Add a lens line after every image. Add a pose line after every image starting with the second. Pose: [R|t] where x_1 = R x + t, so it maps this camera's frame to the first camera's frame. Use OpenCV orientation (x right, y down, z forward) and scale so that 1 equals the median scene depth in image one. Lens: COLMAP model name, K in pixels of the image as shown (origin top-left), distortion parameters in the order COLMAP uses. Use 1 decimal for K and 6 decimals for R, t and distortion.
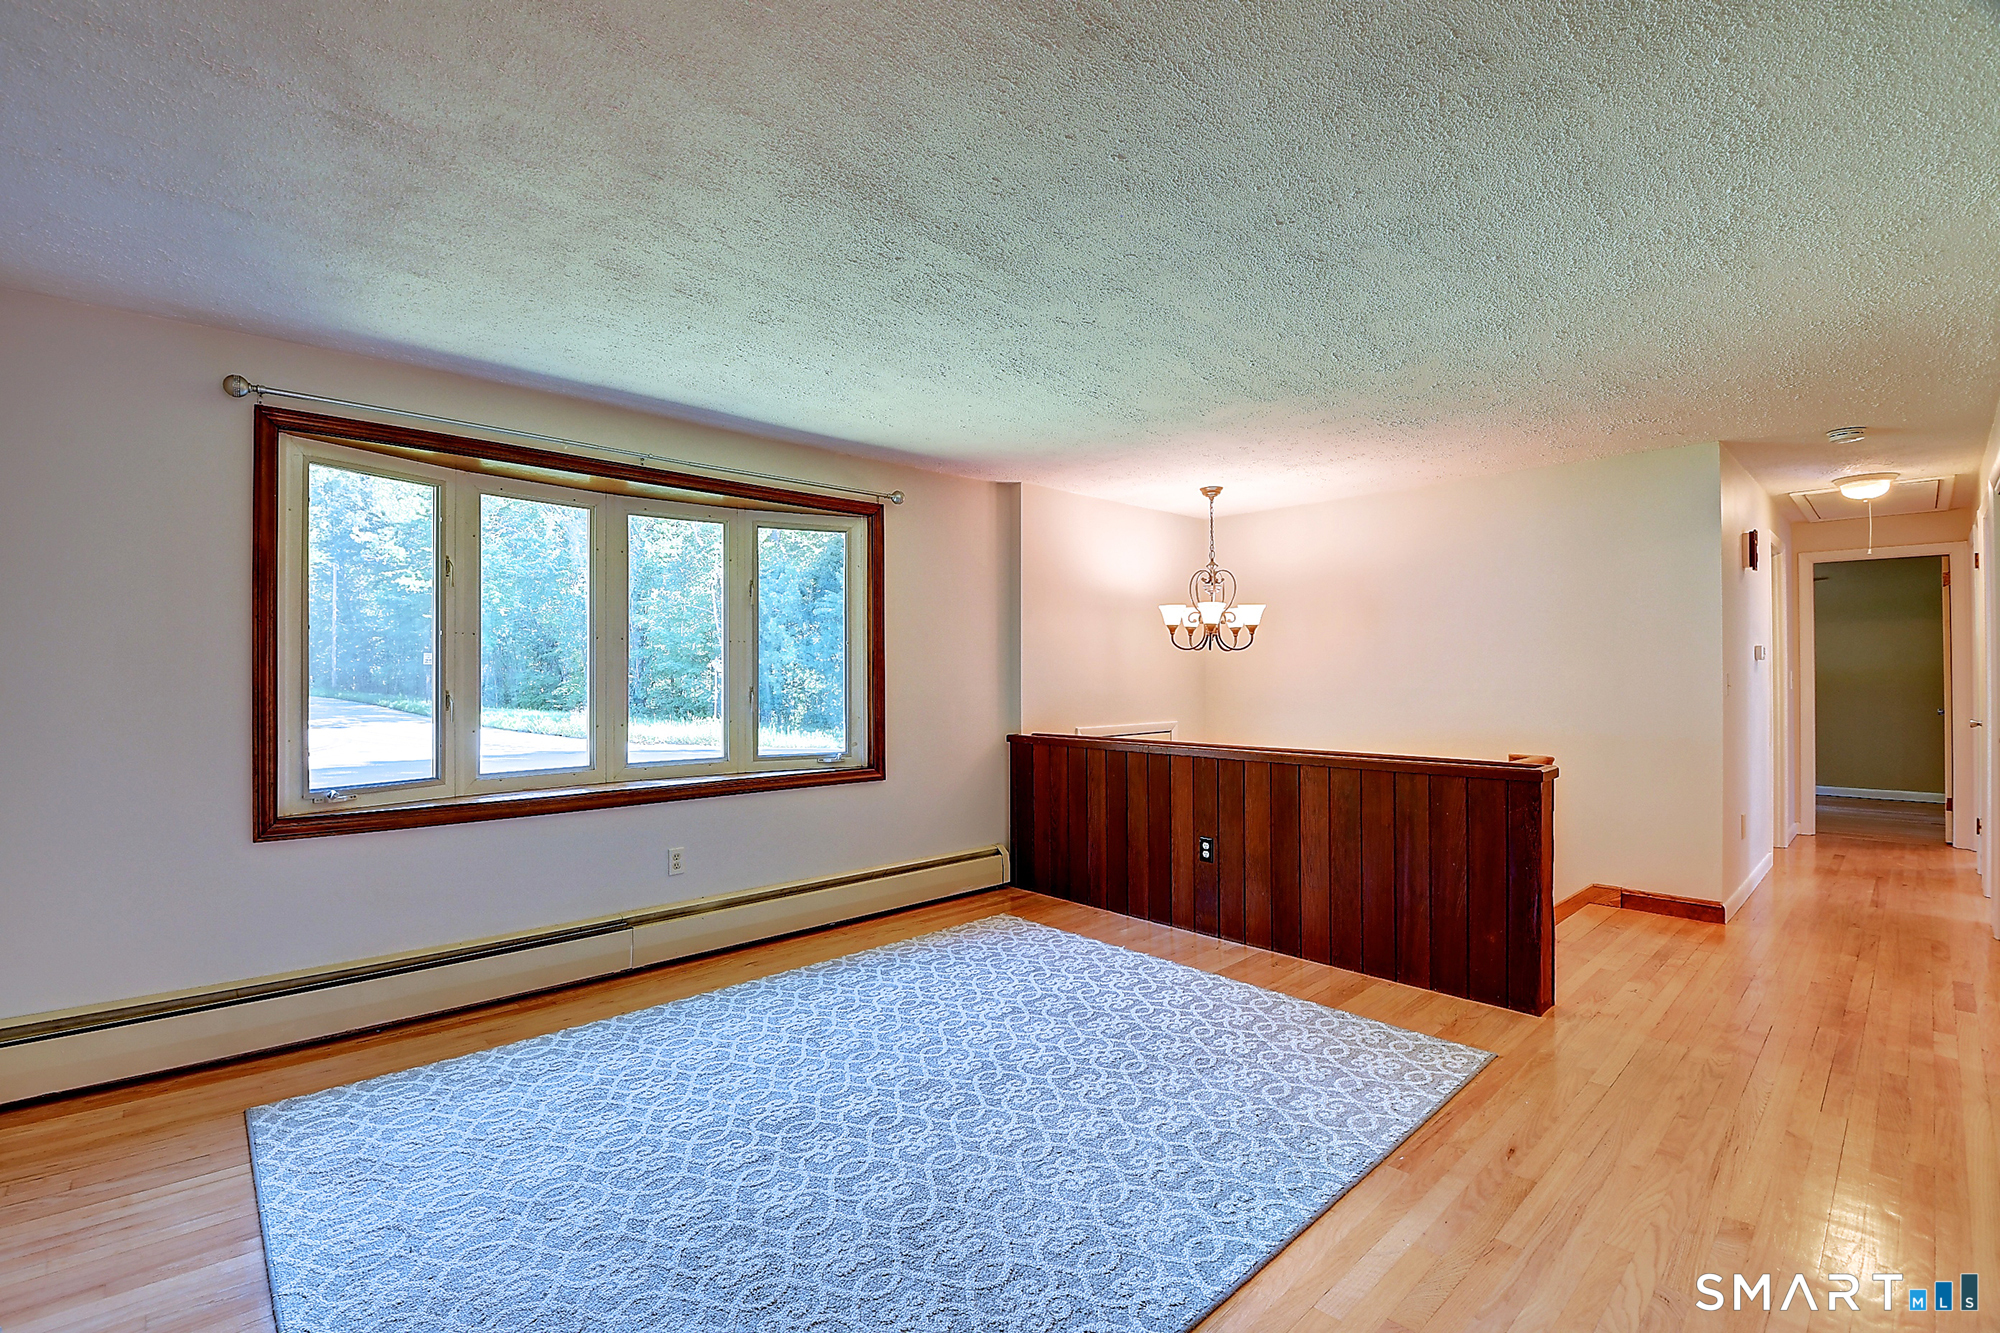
lens RADIAL K [[879.2, 0, 974.9], [0, 879.2, 670.2], [0, 0, 1]] dist [0.001792, -0.015713]
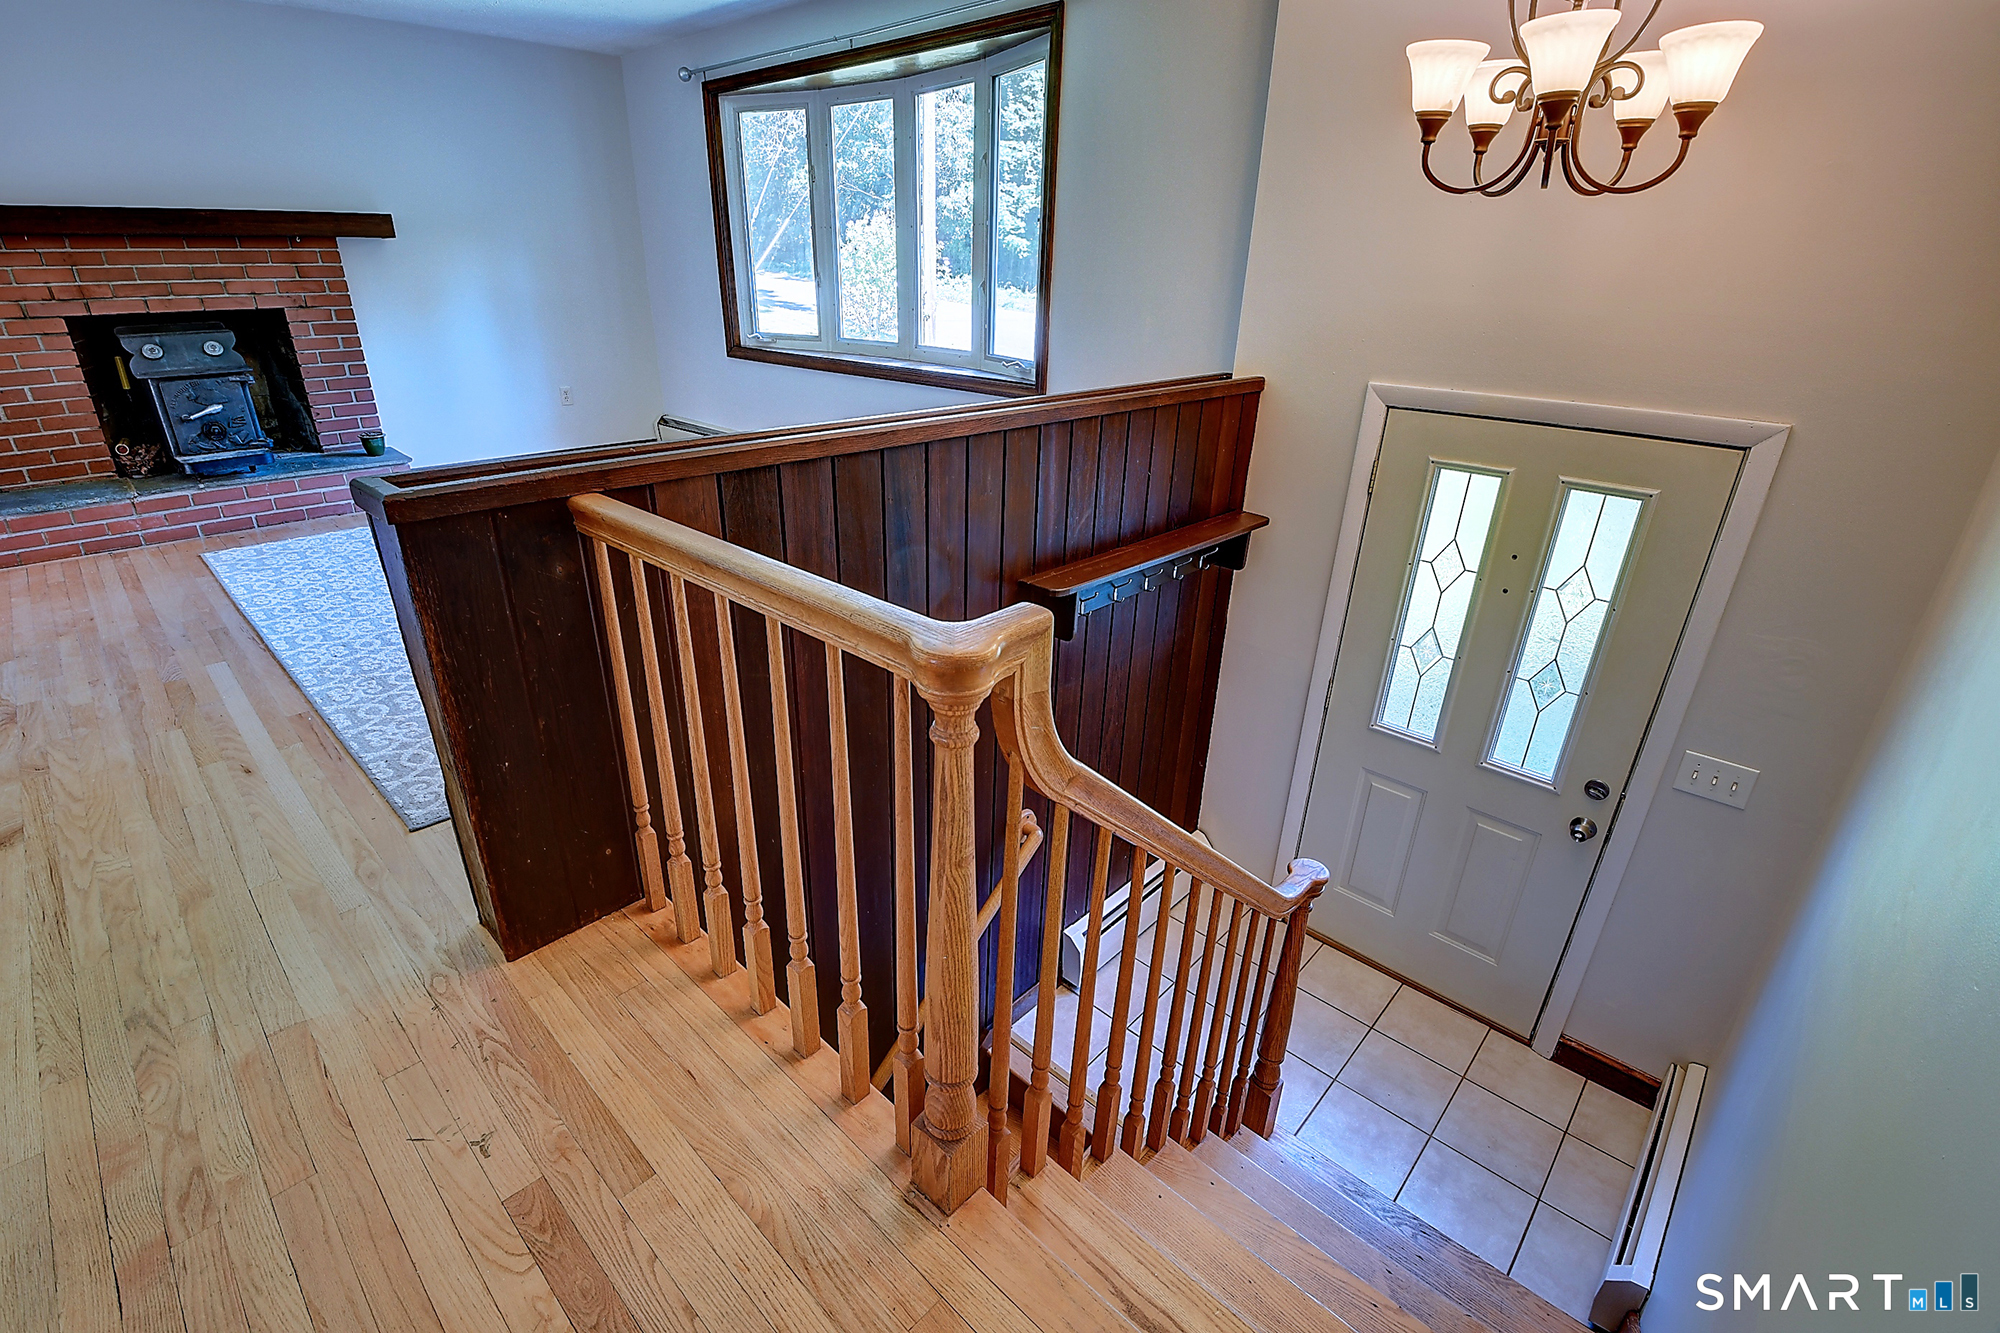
lens RADIAL K [[879.2, 0, 974.9], [0, 879.2, 670.2], [0, 0, 1]] dist [0.001792, -0.015713]
pose [[0.059590, 0.417354, -0.906788, 0.948676], [-0.011296, 0.908626, 0.417458, 0.010934], [0.998159, -0.014633, 0.058860, 1.105712]]
